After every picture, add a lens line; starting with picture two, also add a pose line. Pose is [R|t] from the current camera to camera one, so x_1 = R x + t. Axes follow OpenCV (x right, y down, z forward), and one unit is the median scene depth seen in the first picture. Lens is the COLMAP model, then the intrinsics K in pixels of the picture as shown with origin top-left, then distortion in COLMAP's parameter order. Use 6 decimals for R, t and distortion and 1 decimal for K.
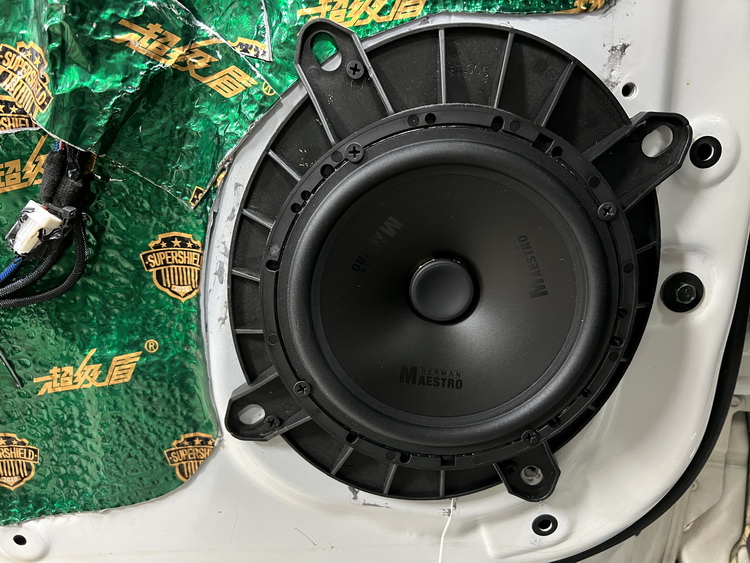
lens RADIAL K [[561.5, 0, 375.0], [0, 561.5, 281.5], [0, 0, 1]] dist [0.007116, -0.002861]
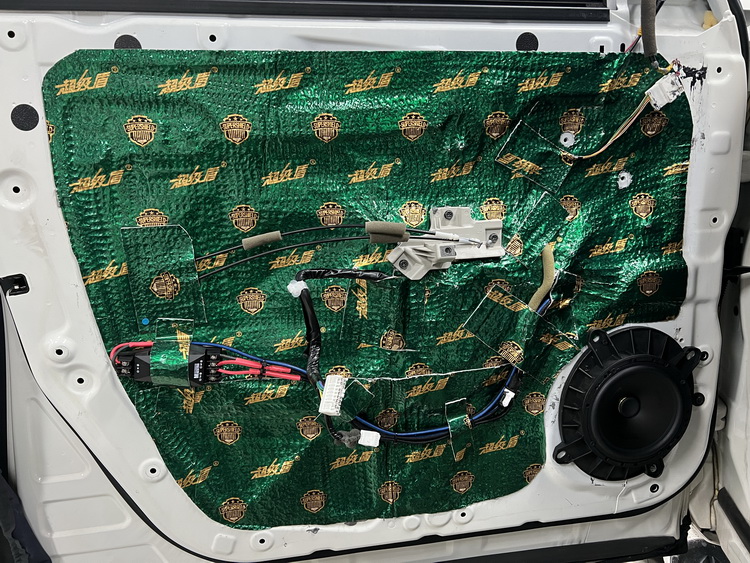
lens RADIAL K [[561.5, 0, 375.0], [0, 561.5, 281.5], [0, 0, 1]] dist [0.007116, -0.002861]
pose [[0.990023, -0.049761, 0.131826, -1.511218], [0.059441, 0.995736, -0.070546, -0.494177], [-0.127754, 0.077678, 0.988759, -1.771679]]
